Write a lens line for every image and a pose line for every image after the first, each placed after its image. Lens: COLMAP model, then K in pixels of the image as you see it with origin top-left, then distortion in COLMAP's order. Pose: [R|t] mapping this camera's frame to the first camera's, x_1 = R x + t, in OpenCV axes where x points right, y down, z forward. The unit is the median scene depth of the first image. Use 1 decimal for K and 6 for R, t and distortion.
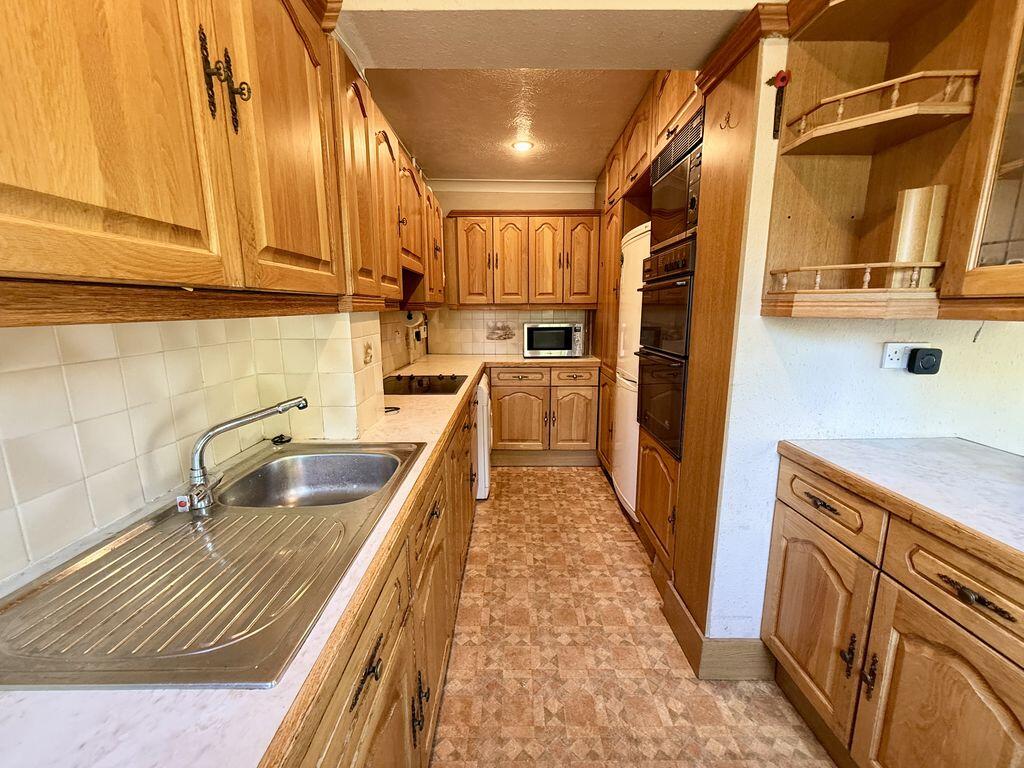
lens RADIAL K [[409.7, 0, 513.7], [0, 409.7, 386.2], [0, 0, 1]] dist [0.000388, 0.000271]
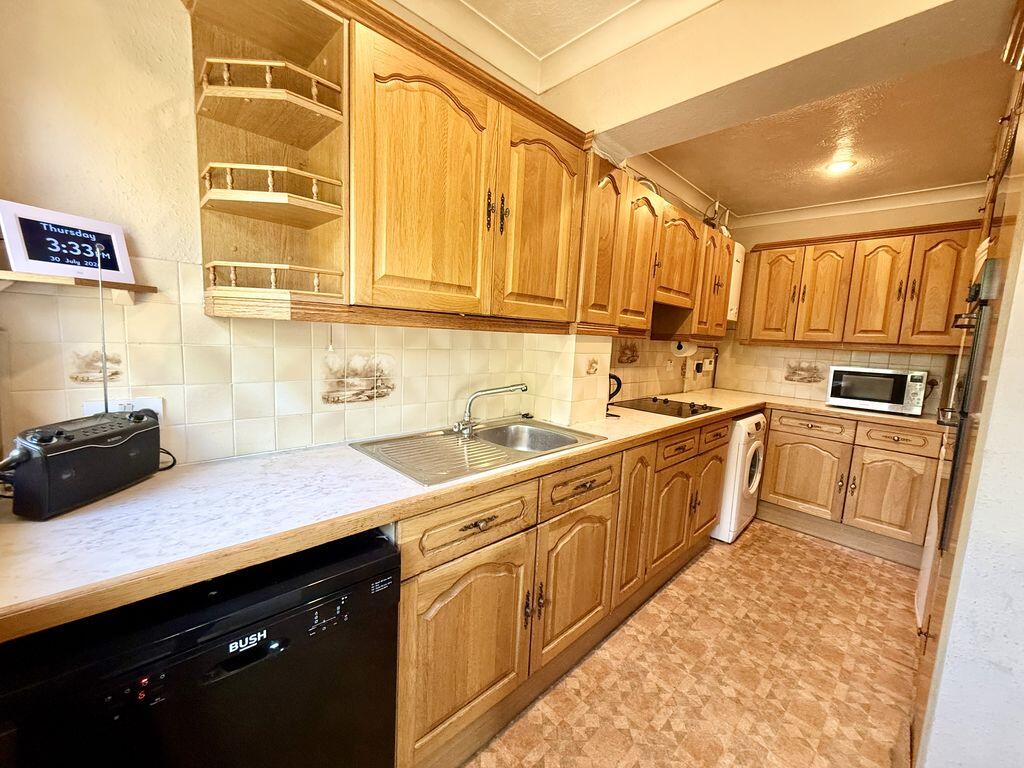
lens RADIAL K [[409.7, 0, 513.7], [0, 409.7, 386.2], [0, 0, 1]] dist [0.000388, 0.000271]
pose [[0.693343, 0.124998, -0.709684, 0.282102], [-0.184810, 0.982746, -0.007461, 0.026525], [0.696506, 0.136330, 0.704481, -0.070662]]
